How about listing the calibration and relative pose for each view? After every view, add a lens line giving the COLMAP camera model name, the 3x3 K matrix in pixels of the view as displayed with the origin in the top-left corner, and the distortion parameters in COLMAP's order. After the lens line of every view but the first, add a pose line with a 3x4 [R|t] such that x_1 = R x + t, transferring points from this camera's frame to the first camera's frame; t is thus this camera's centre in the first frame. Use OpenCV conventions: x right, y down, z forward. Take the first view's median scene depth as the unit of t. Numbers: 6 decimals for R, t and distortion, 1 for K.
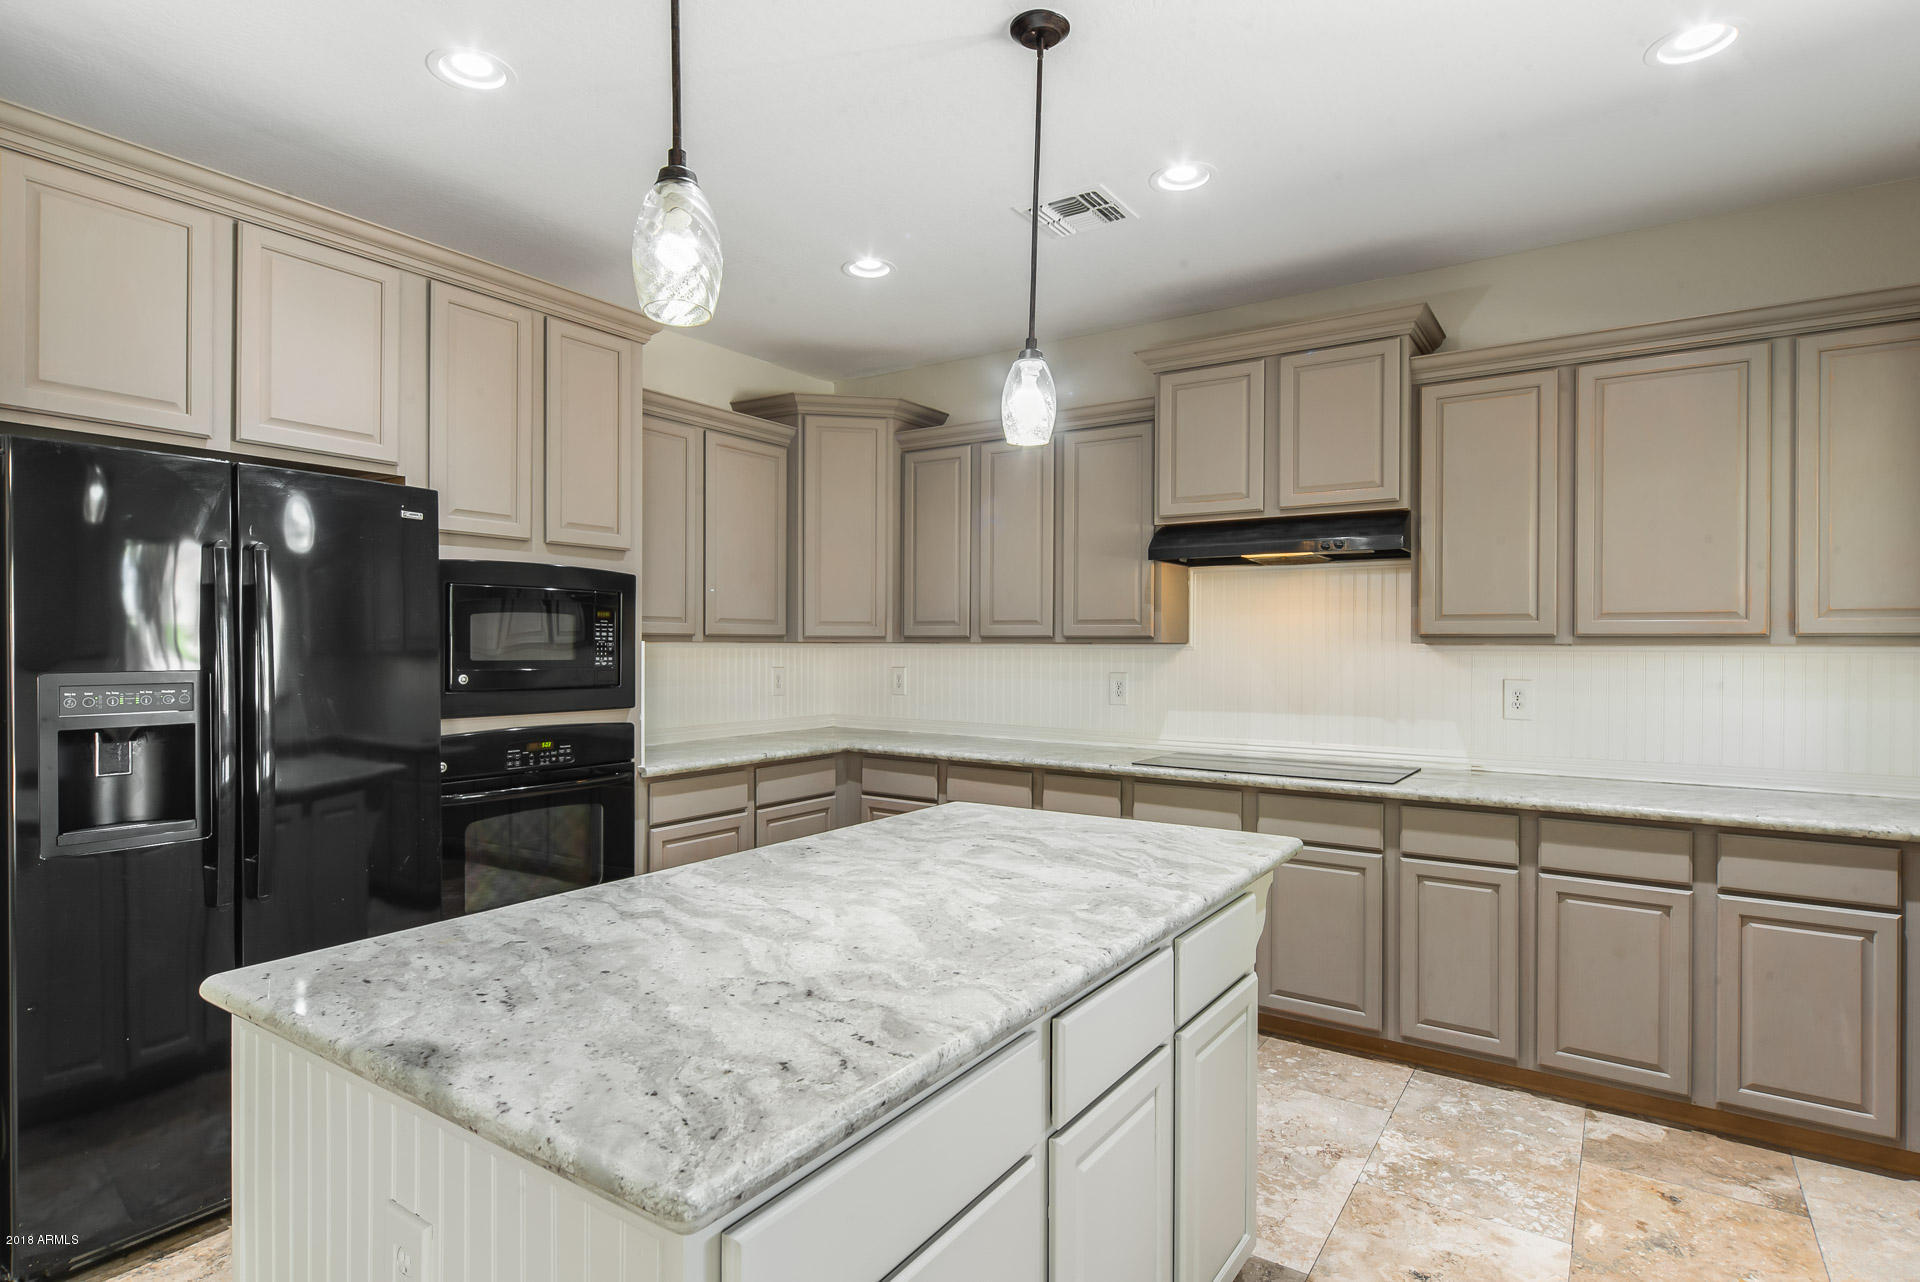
lens RADIAL K [[1004.9, 0, 946.4], [0, 1004.9, 646.6], [0, 0, 1]] dist [-0.003669, 0.001691]
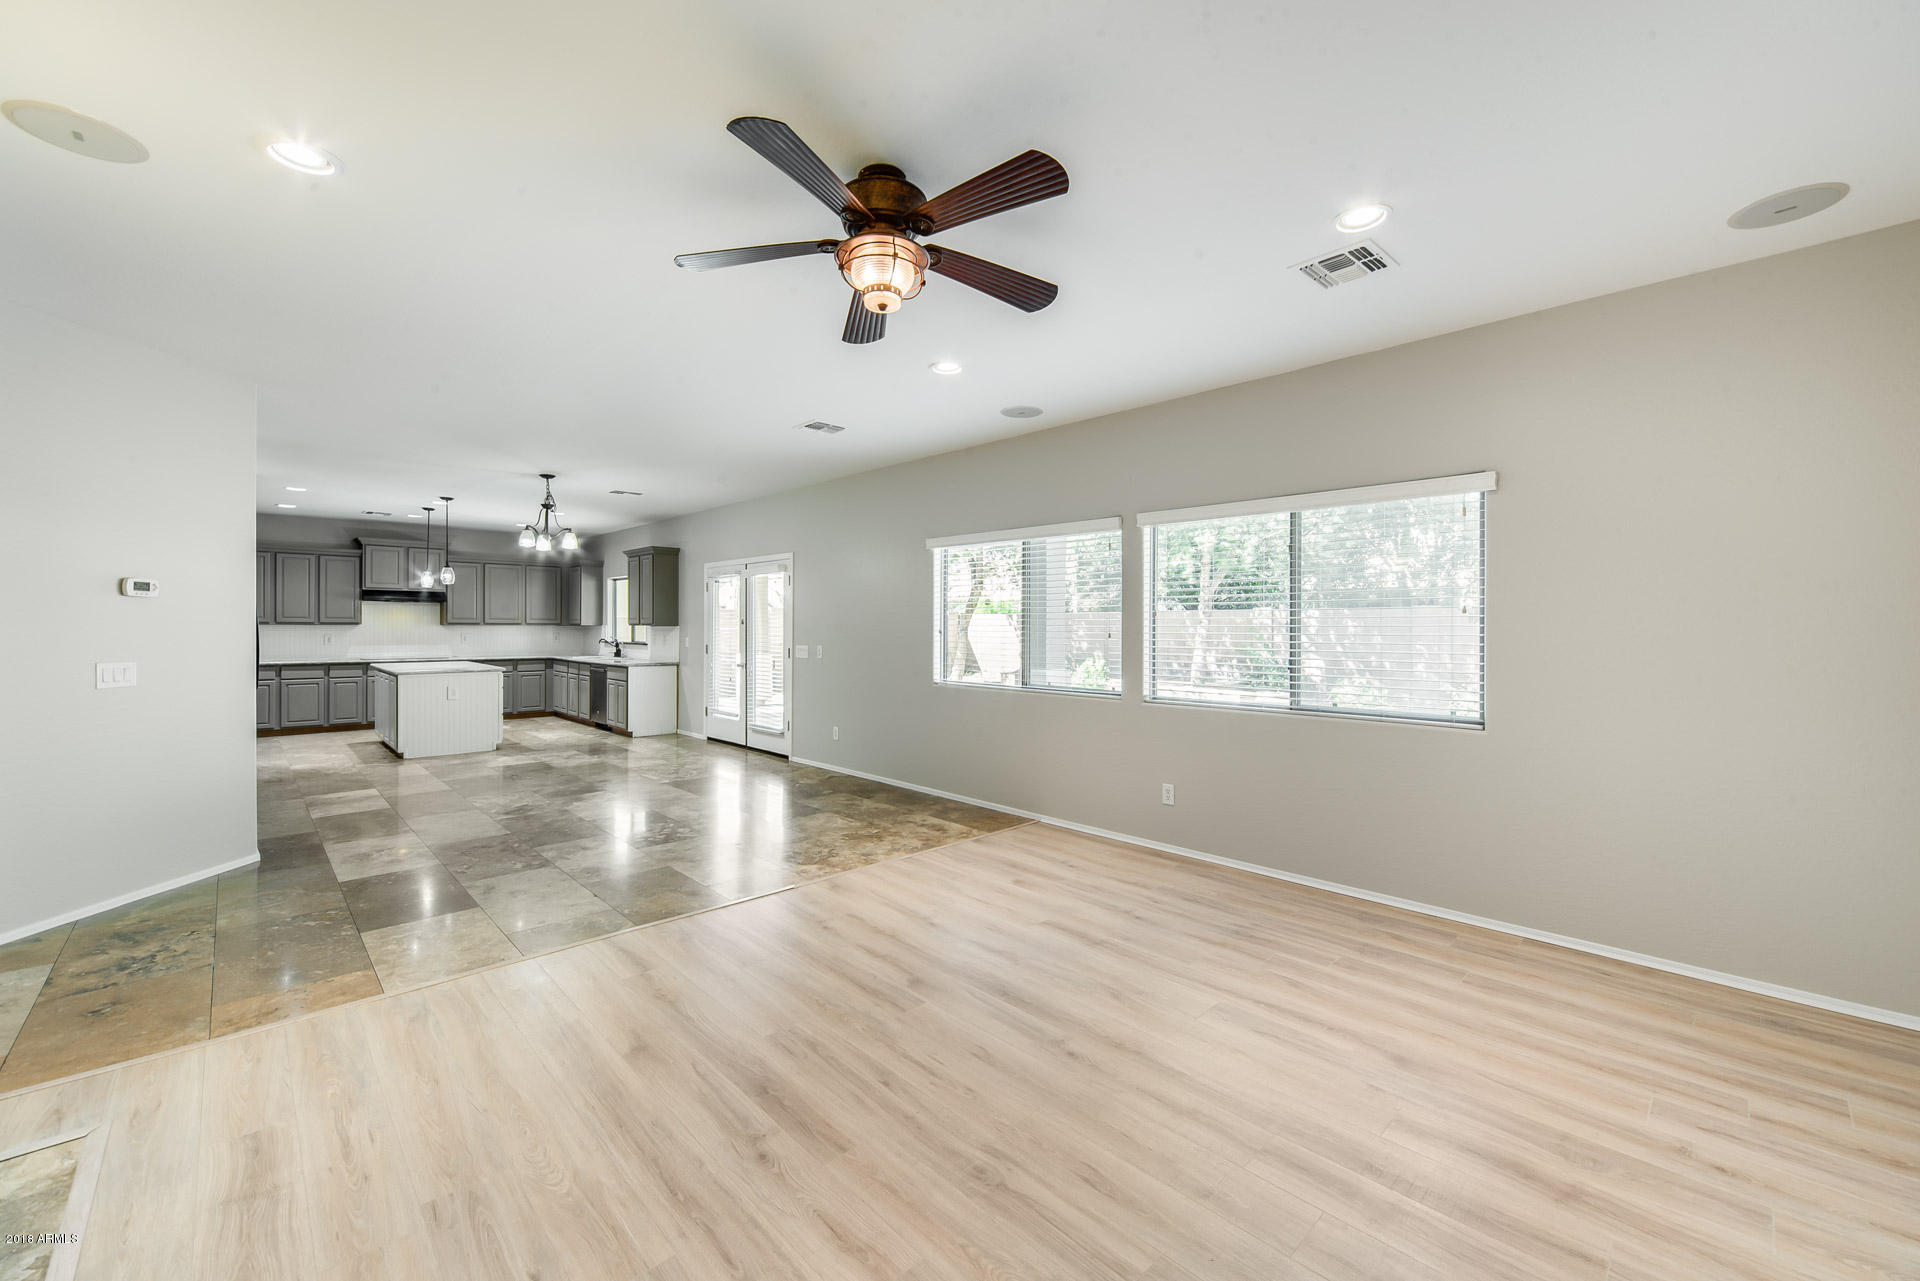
lens RADIAL K [[792.8, 0, 969.9], [0, 792.8, 624.3], [0, 0, 1]] dist [-0.003014, 0.000365]
pose [[0.197222, -0.000563, 0.980359, -2.402465], [-0.000650, 1.000000, 0.000705, -0.010046], [-0.980359, -0.000776, 0.197222, -1.825728]]
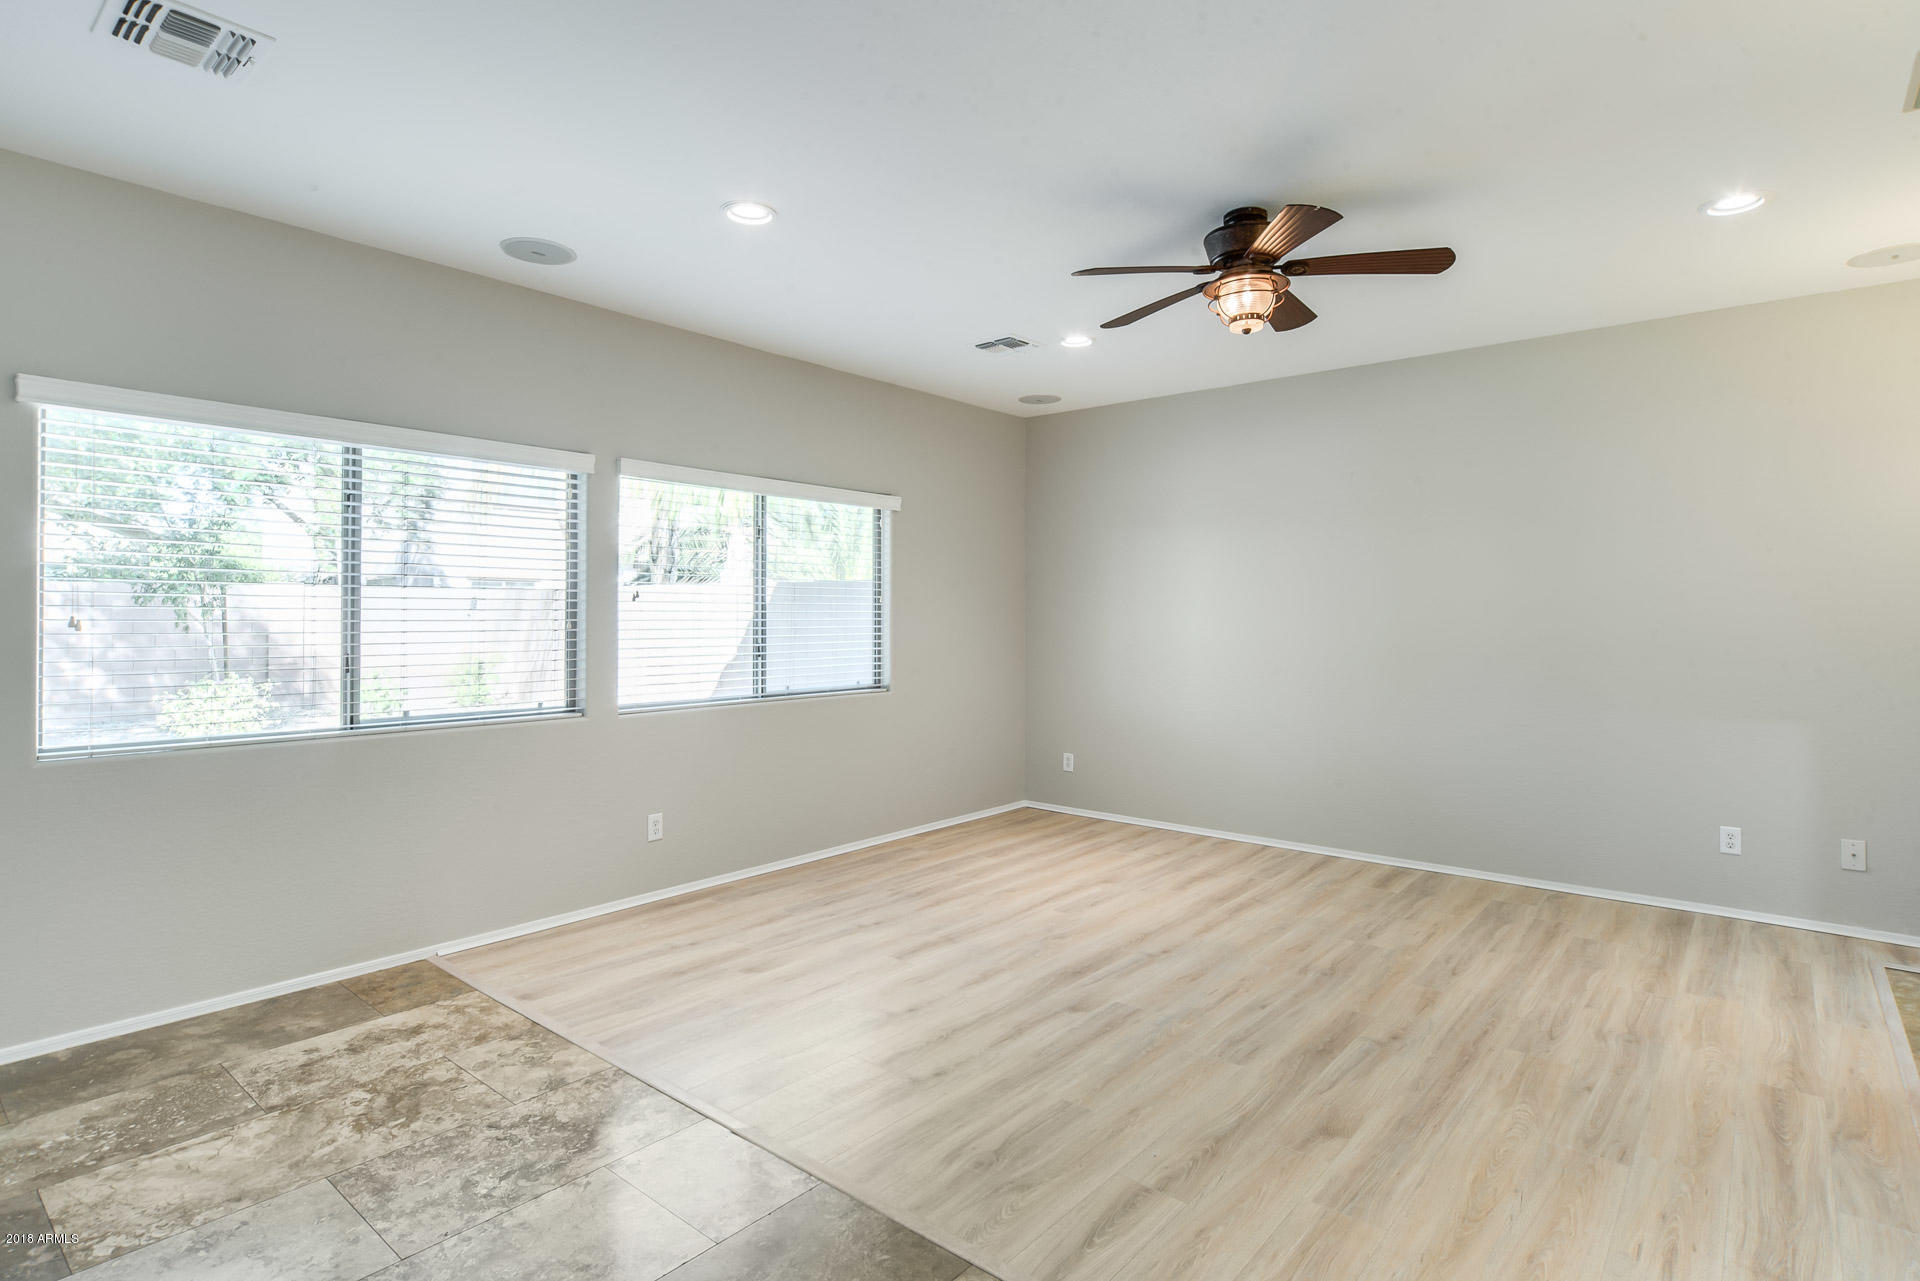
lens RADIAL K [[970.9, 0, 979.5], [0, 970.9, 607.1], [0, 0, 1]] dist [-0.005691, 0.001439]
pose [[-0.997662, -0.005668, 0.068110, -1.409595], [-0.006032, 0.999969, -0.005136, -0.008932], [-0.068079, -0.005535, -0.997665, -0.464253]]
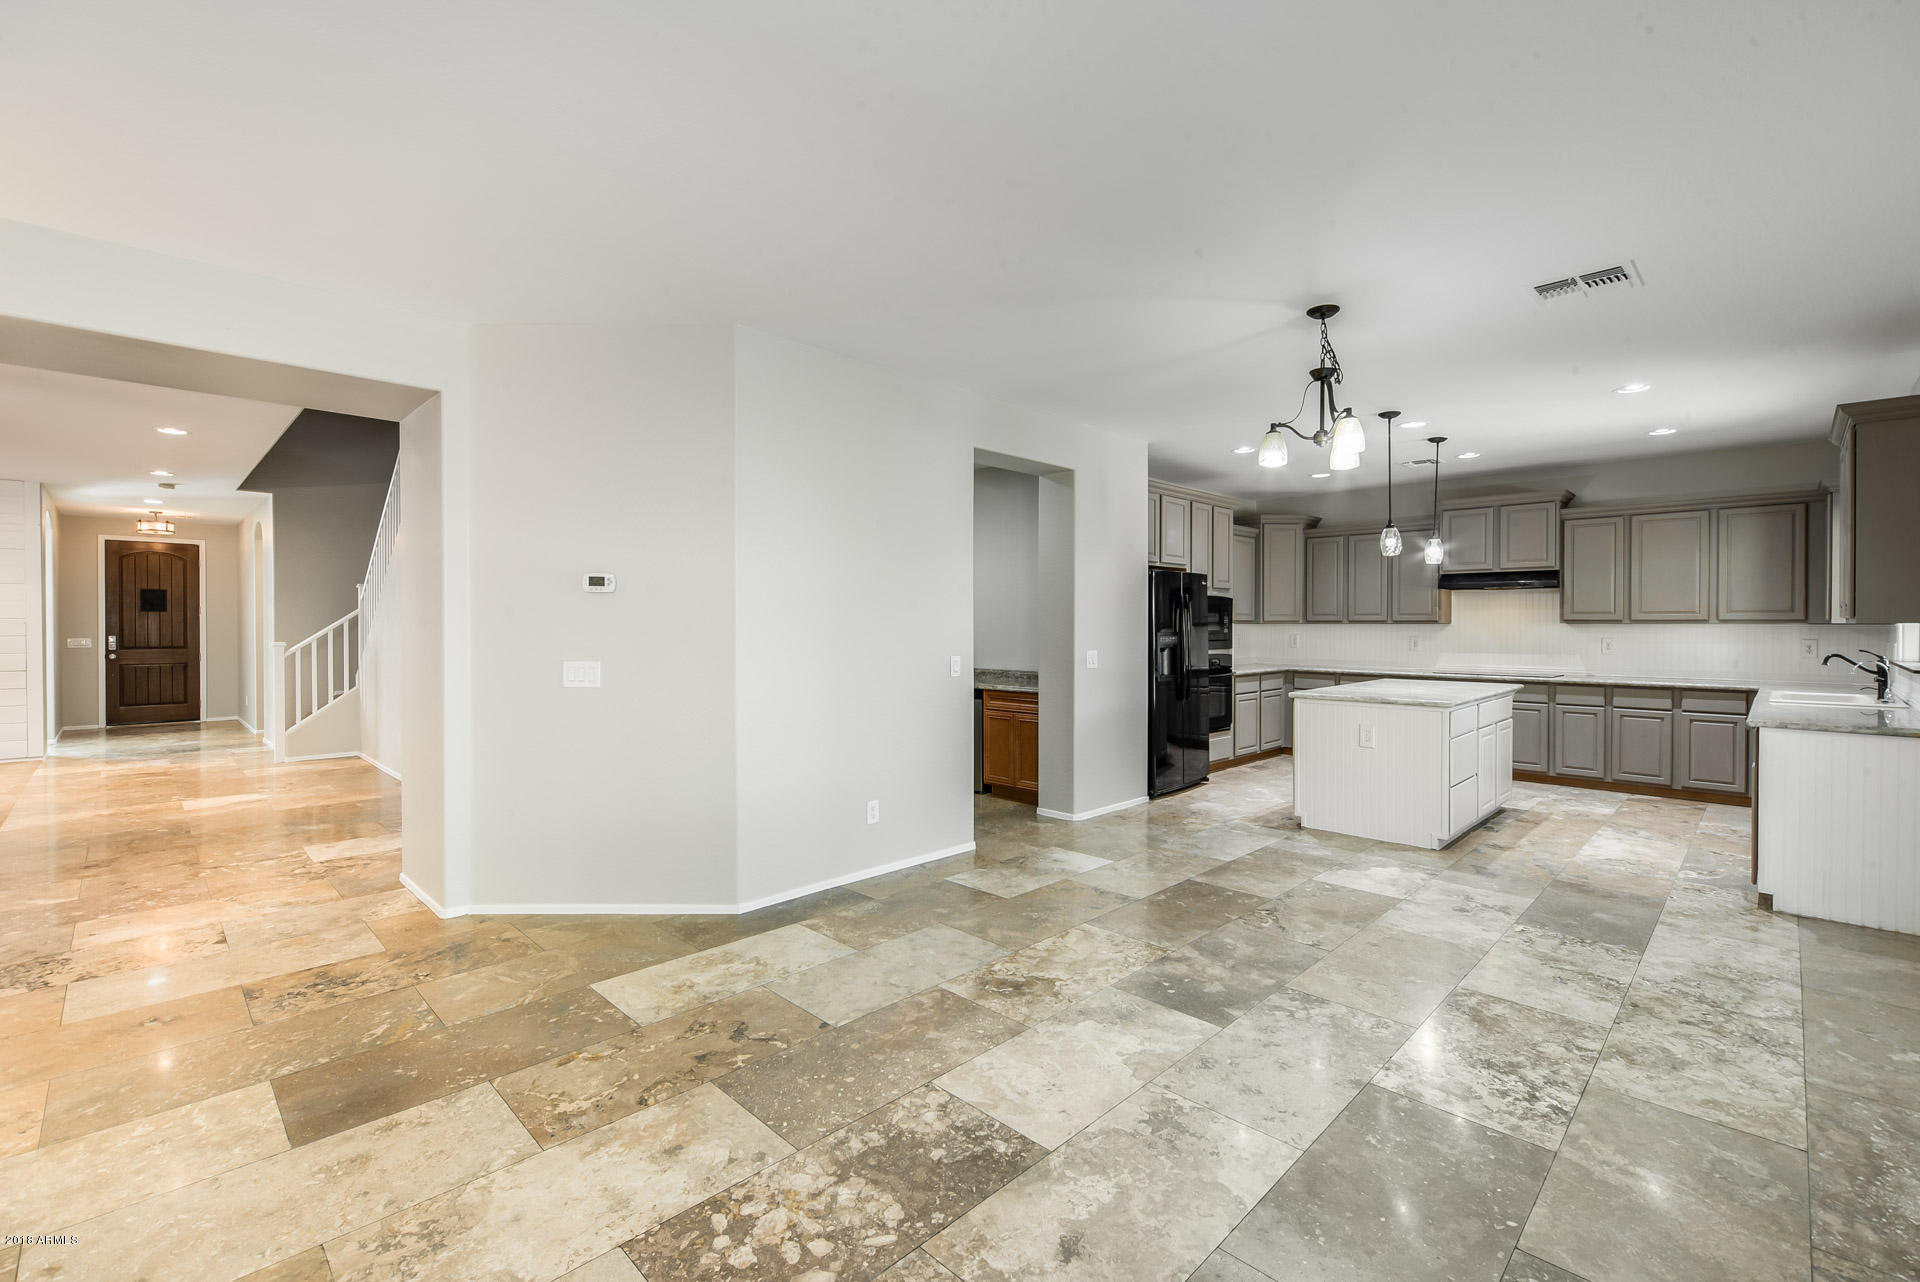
lens RADIAL K [[837.4, 0, 960.8], [0, 837.4, 630.8], [0, 0, 1]] dist [-0.002811, 0.000356]
pose [[0.983577, -0.001373, -0.180481, -0.674489], [0.002485, 0.999979, 0.005936, -0.000827], [0.180470, -0.006287, 0.983560, -1.413872]]
